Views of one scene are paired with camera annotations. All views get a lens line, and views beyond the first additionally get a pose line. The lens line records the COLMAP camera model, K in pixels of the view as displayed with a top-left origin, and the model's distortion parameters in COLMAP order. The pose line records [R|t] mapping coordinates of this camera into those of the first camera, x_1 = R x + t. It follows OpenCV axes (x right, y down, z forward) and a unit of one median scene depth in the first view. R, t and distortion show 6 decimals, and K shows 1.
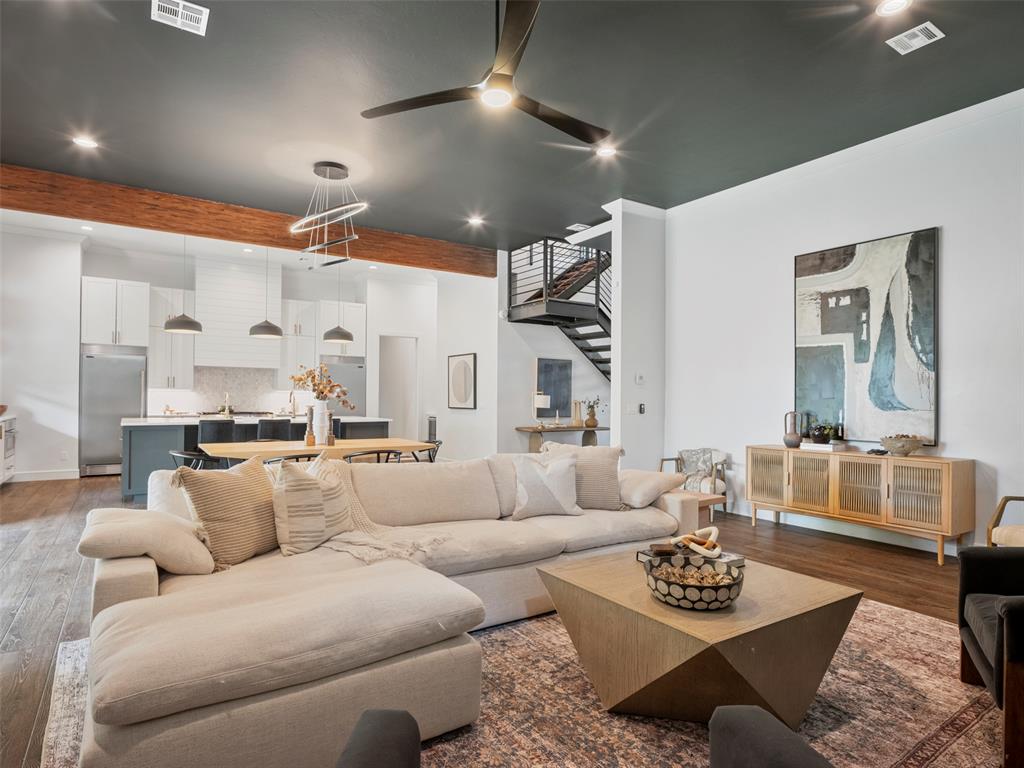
lens RADIAL K [[571.6, 0, 506.5], [0, 571.6, 391.1], [0, 0, 1]] dist [-0.017078, 0.002410]
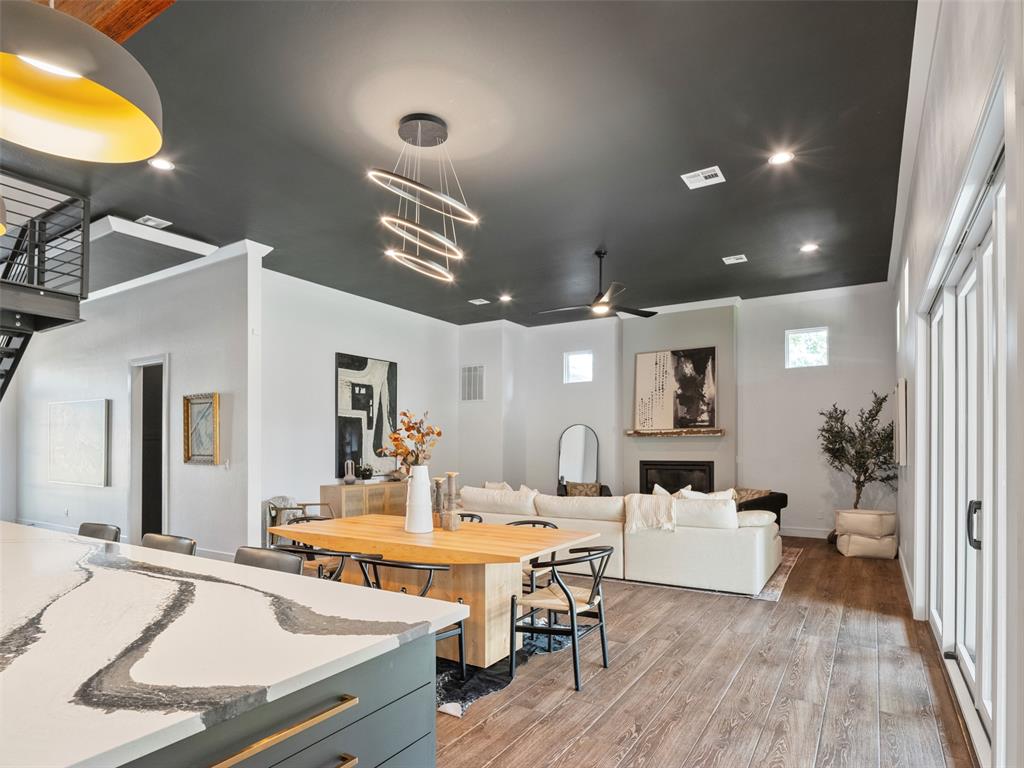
lens RADIAL K [[571.6, 0, 516.2], [0, 571.6, 412.3], [0, 0, 1]] dist [-0.017078, 0.002410]
pose [[-0.414814, 0.049715, 0.908547, -1.070662], [-0.008688, 0.998244, -0.058589, -0.005732], [-0.909865, -0.032197, -0.413654, 1.277193]]
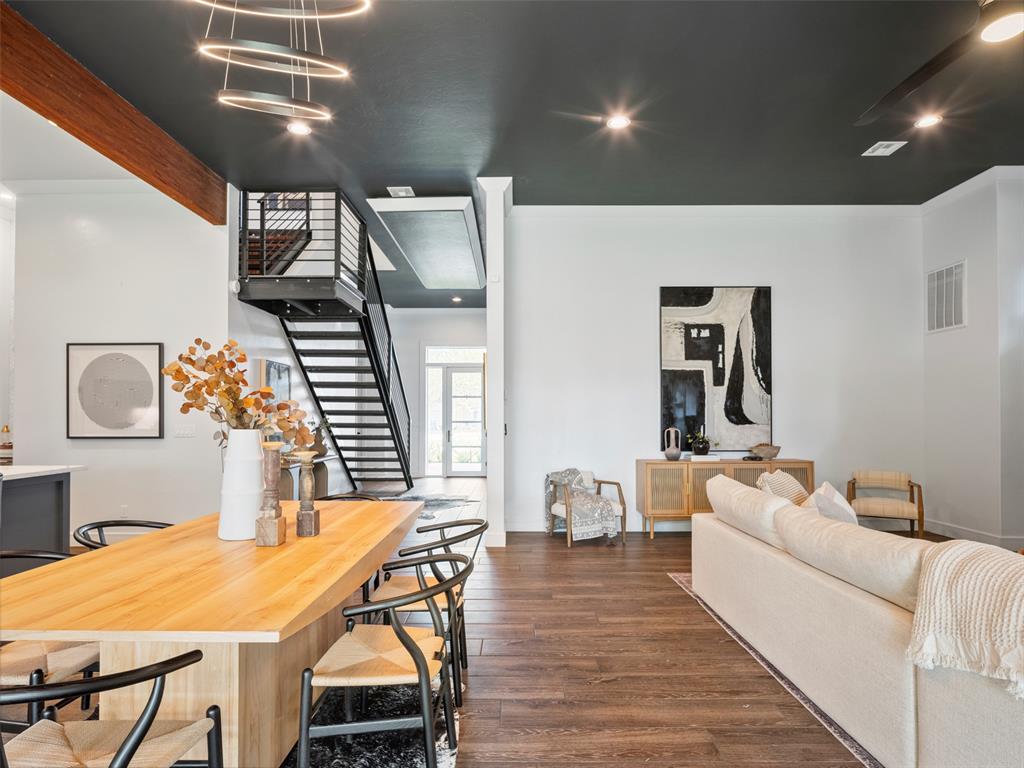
lens RADIAL K [[571.6, 0, 510.9], [0, 571.6, 407.3], [0, 0, 1]] dist [-0.017078, 0.002410]
pose [[0.555967, 0.009597, 0.831149, -0.612631], [-0.002325, 0.999947, -0.009991, 0.007915], [-0.831201, 0.003622, 0.555960, 0.678044]]
